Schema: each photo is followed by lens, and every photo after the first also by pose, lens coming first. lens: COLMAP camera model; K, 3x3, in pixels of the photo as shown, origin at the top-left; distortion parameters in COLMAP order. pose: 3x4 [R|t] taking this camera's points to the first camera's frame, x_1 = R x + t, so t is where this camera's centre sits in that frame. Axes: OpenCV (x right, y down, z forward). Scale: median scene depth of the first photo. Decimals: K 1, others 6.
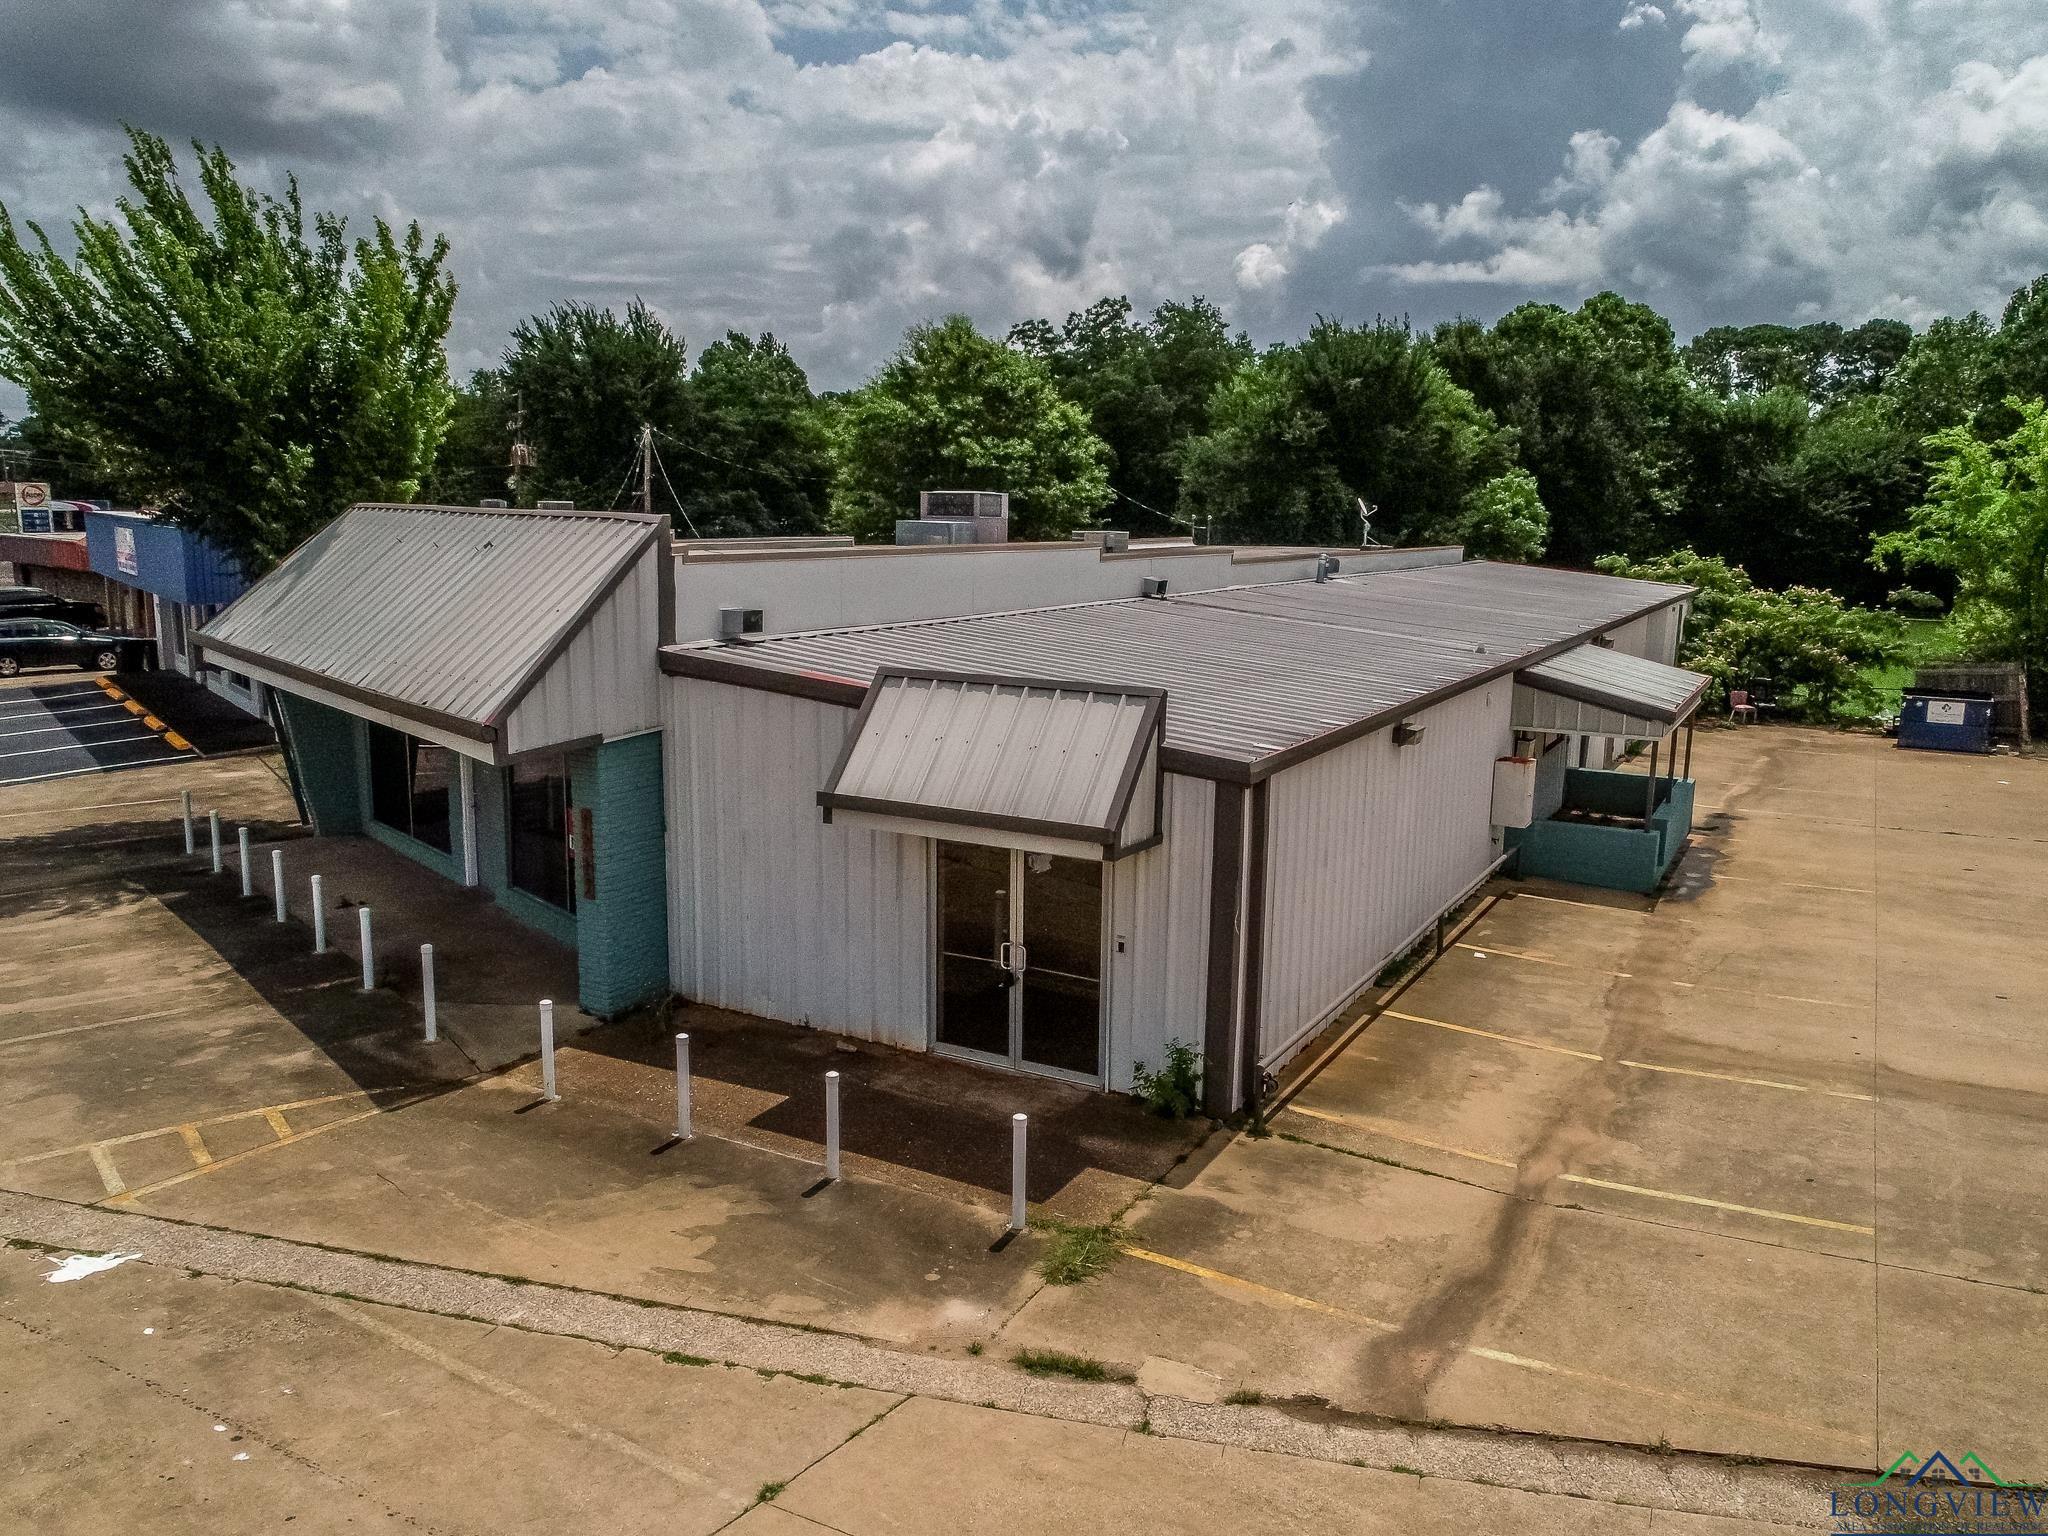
lens RADIAL K [[1539.1, 0, 1024.0], [0, 1539.1, 768.0], [0, 0, 1]] dist [0.000108, -0.008419]
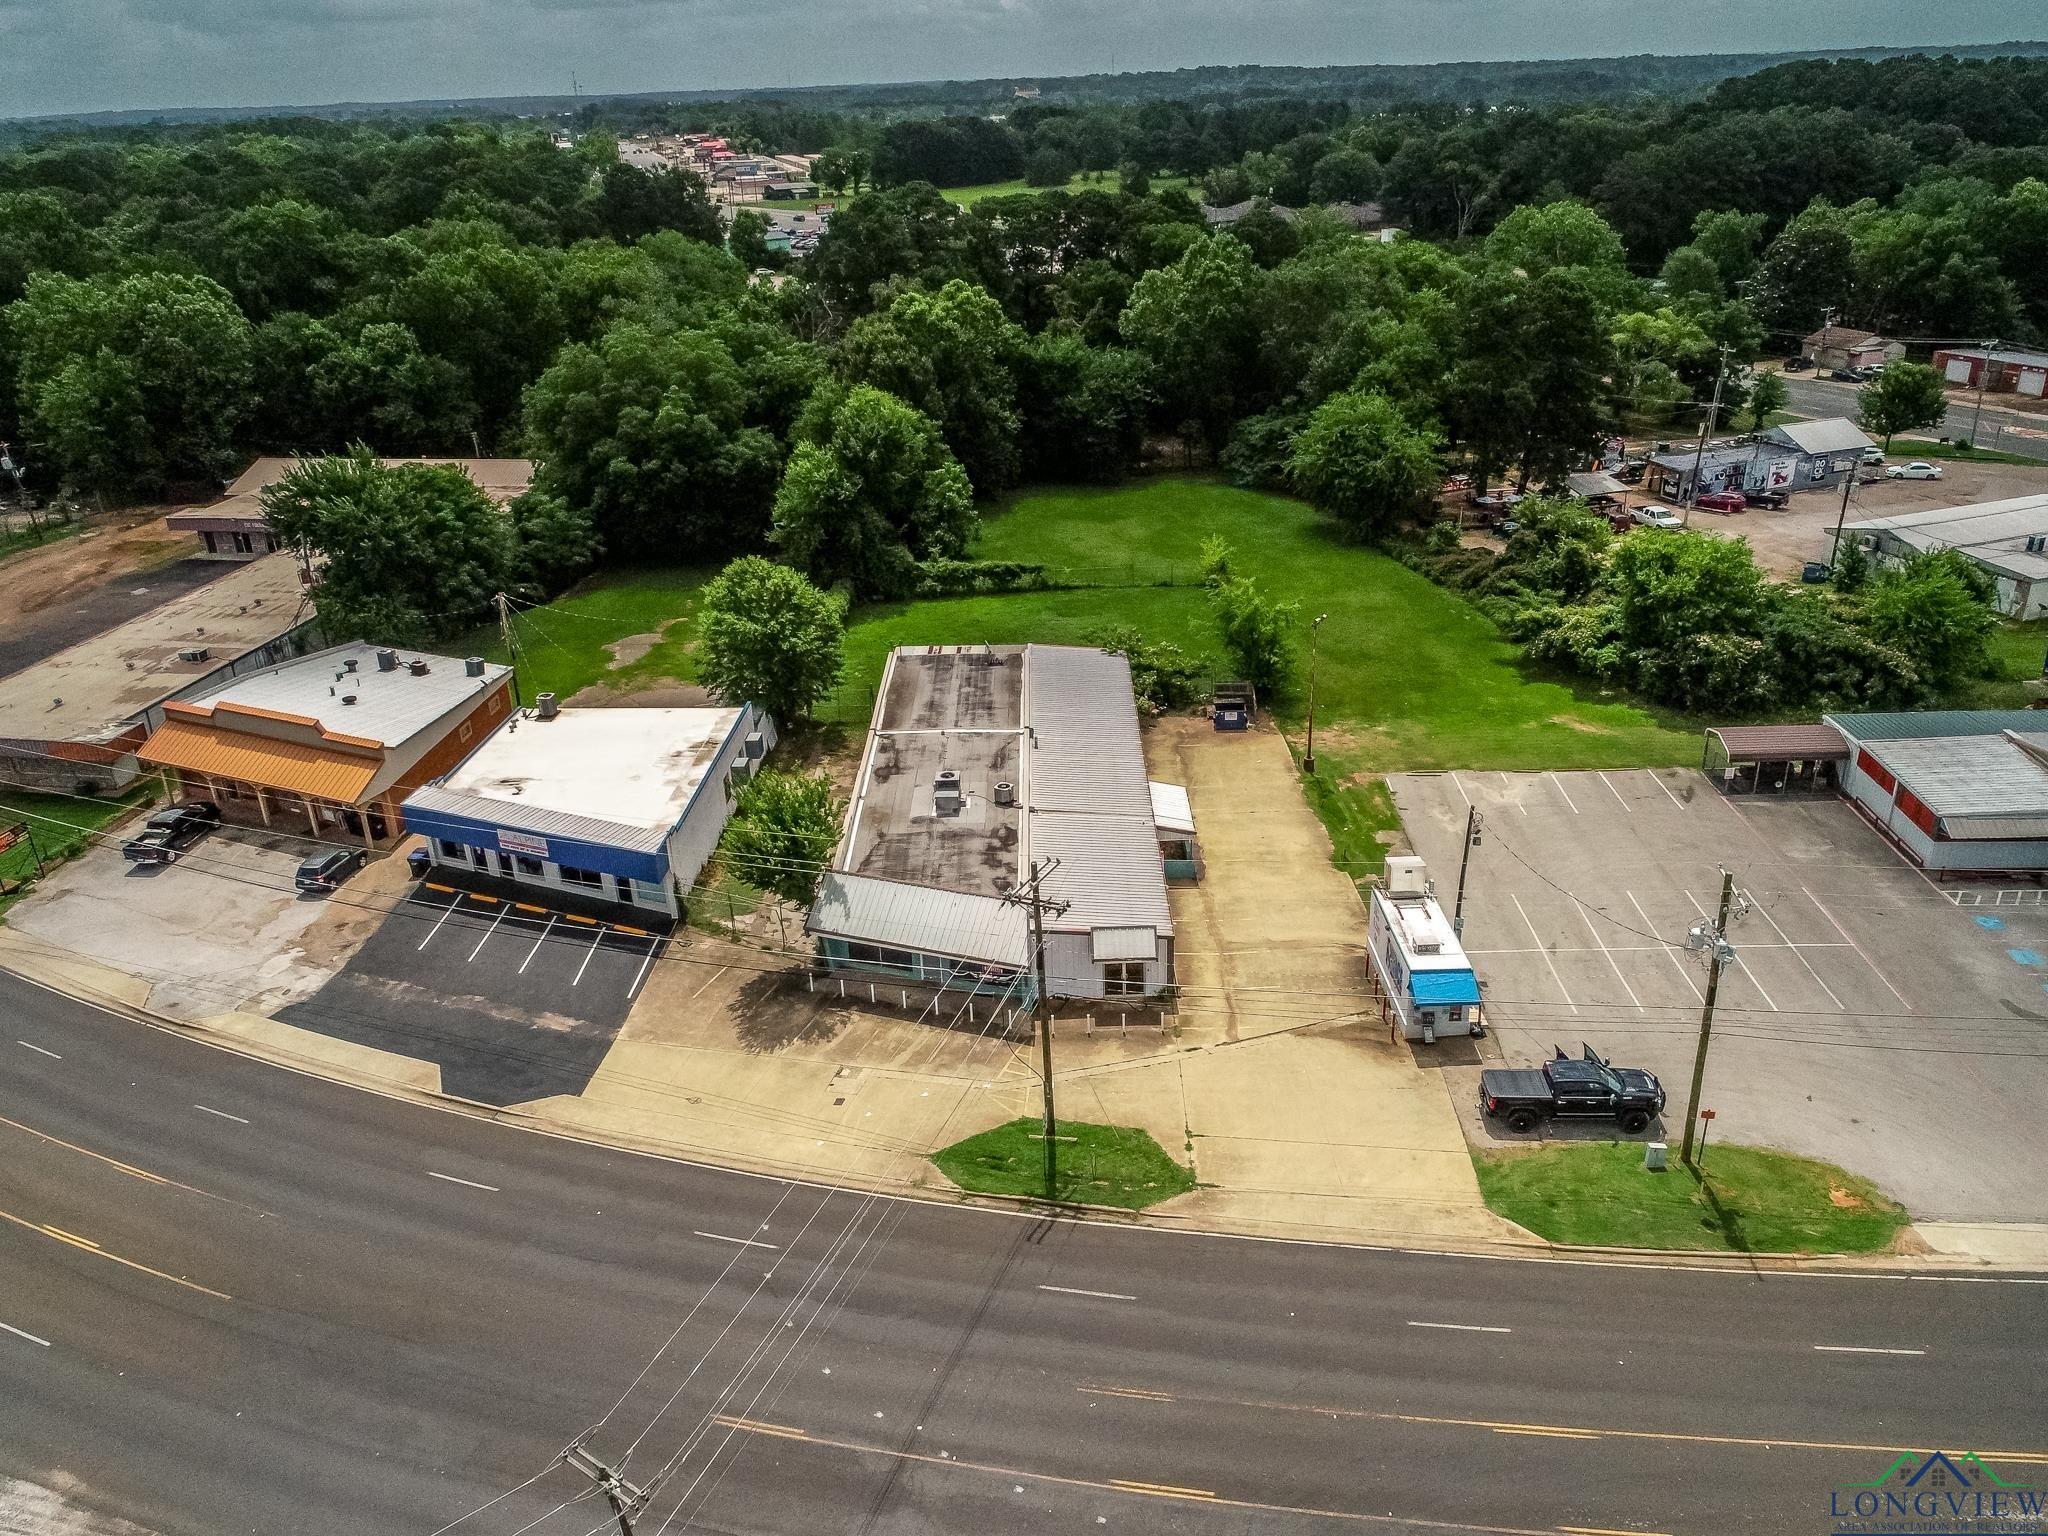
lens RADIAL K [[1539.1, 0, 1024.0], [0, 1539.1, 768.0], [0, 0, 1]] dist [0.000108, -0.008419]
pose [[0.876166, -0.240853, 0.417520, -1.623141], [0.131615, 0.952835, 0.273464, -1.411737], [-0.463693, -0.184648, 0.866541, -2.214596]]
